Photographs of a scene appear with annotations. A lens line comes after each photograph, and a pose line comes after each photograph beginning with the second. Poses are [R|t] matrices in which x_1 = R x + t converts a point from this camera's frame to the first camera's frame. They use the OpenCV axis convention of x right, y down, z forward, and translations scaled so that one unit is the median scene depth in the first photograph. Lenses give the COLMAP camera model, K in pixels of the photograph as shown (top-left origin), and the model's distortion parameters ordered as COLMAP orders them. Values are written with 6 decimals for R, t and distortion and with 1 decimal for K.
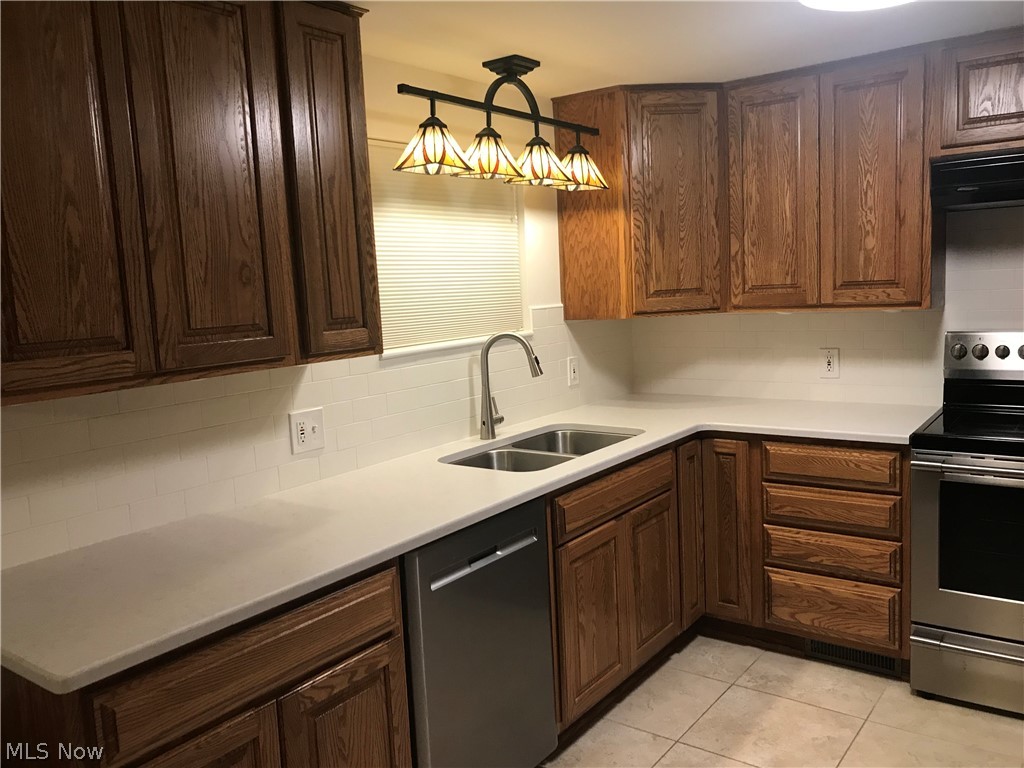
lens RADIAL K [[832.1, 0, 490.1], [0, 832.1, 382.6], [0, 0, 1]] dist [0.006510, 0.001596]
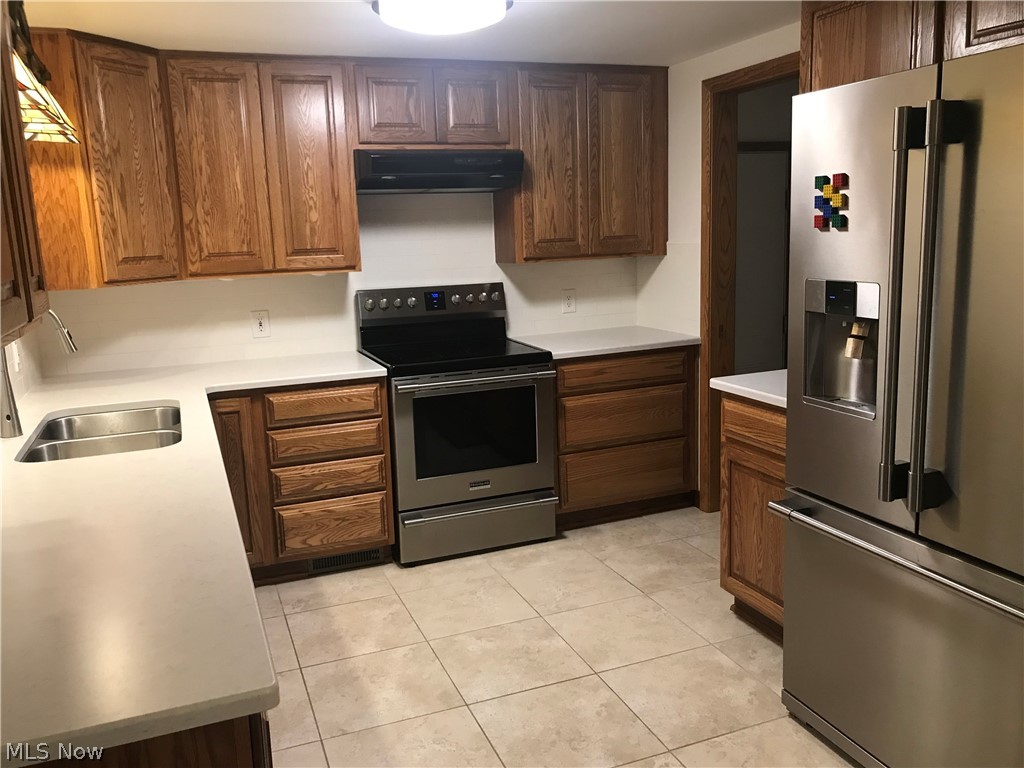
lens RADIAL K [[832.1, 0, 490.1], [0, 832.1, 382.6], [0, 0, 1]] dist [0.006510, 0.001596]
pose [[0.530742, -0.121634, 0.838760, -0.425693], [0.113217, 0.990953, 0.072064, 0.009935], [-0.839938, 0.056715, 0.539711, 0.157429]]
